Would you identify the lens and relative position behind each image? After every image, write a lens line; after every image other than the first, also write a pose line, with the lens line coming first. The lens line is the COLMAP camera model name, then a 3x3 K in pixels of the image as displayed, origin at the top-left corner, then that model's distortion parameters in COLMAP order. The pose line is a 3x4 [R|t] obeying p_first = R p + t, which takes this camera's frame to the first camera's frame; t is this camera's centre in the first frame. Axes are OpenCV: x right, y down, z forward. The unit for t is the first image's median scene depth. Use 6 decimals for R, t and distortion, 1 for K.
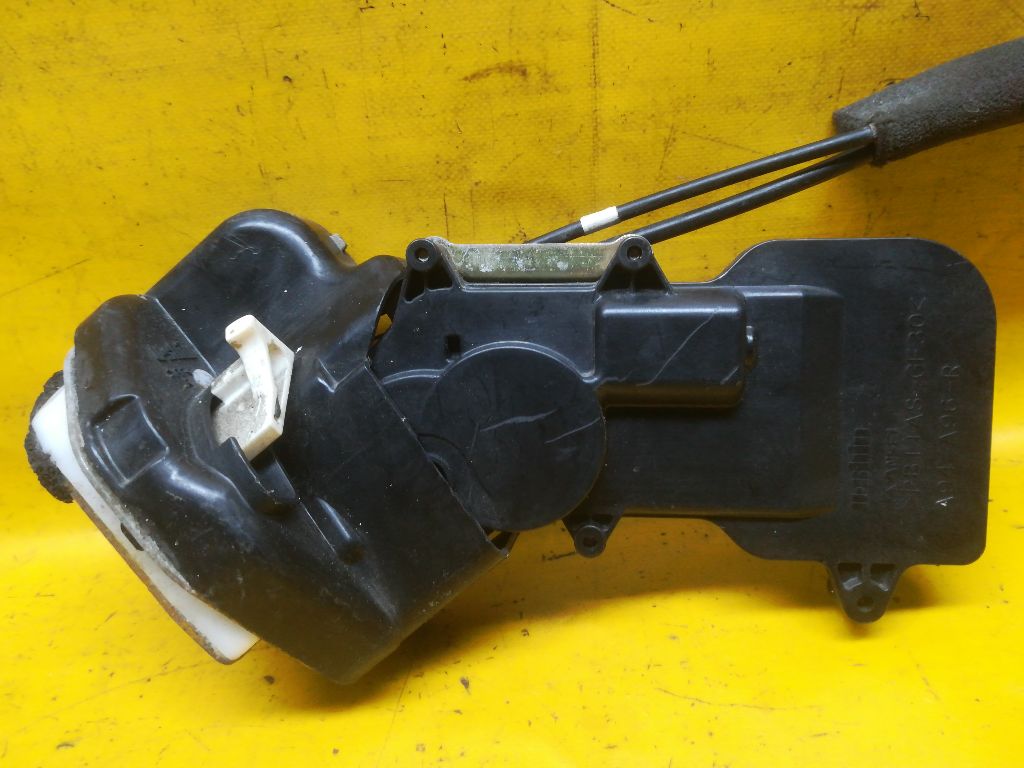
lens RADIAL K [[814.7, 0, 517.4], [0, 814.7, 377.7], [0, 0, 1]] dist [0.038229, -0.072739]
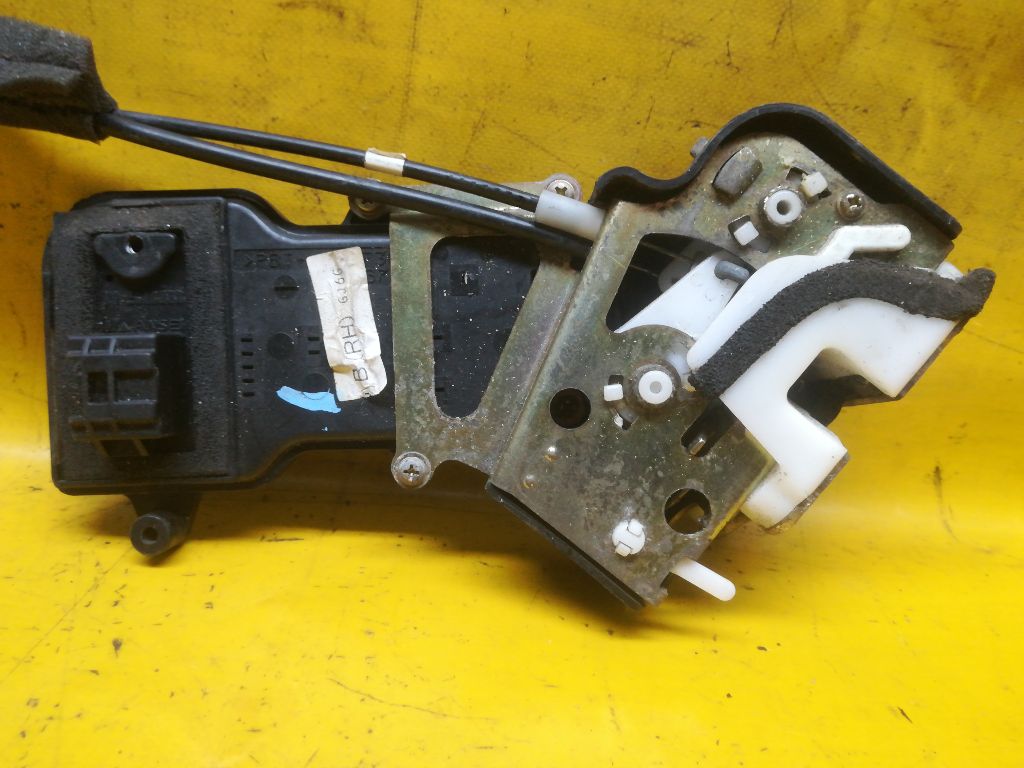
lens RADIAL K [[814.7, 0, 521.1], [0, 814.7, 383.1], [0, 0, 1]] dist [0.038229, -0.072739]
pose [[0.965626, 0.211613, 0.150955, 0.157067], [-0.195494, 0.973963, -0.114798, 0.117165], [-0.171317, 0.081341, 0.981852, 0.053469]]
